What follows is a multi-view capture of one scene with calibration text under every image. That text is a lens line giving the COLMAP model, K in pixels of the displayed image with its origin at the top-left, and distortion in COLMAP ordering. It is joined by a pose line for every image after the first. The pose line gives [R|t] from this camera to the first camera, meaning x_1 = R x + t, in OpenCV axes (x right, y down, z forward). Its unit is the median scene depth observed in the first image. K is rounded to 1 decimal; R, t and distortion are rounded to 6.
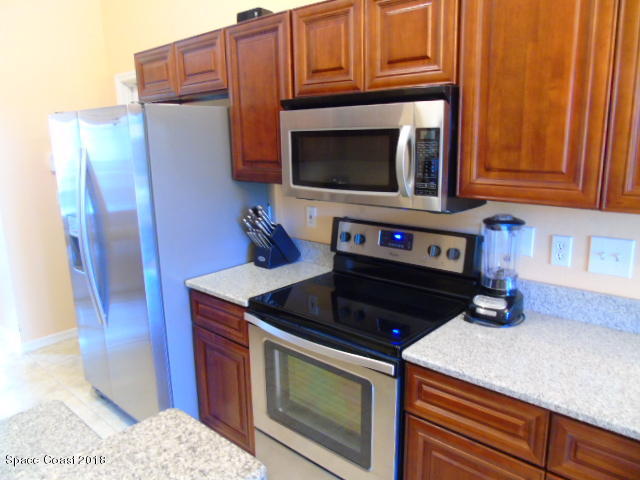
lens RADIAL K [[461.1, 0, 320.0], [0, 461.1, 240.0], [0, 0, 1]] dist [-0.028691, 0.005684]
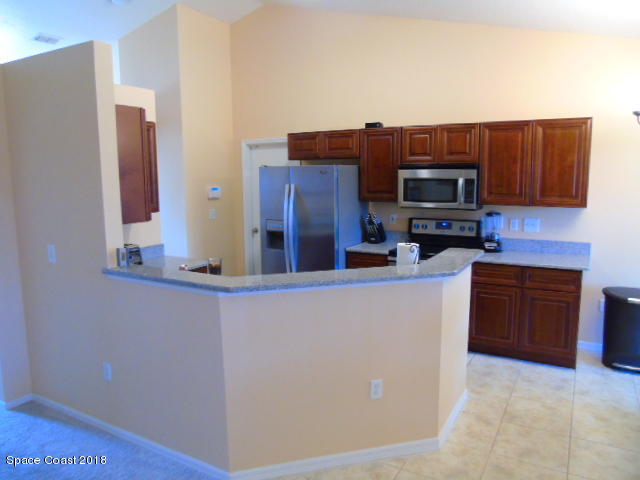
lens RADIAL K [[461.1, 0, 320.0], [0, 461.1, 240.0], [0, 0, 1]] dist [-0.028691, 0.005684]
pose [[0.976856, -0.017254, 0.213203, -1.139288], [0.034765, 0.996295, -0.078660, 0.284023], [-0.211056, 0.084252, 0.973836, -1.347573]]
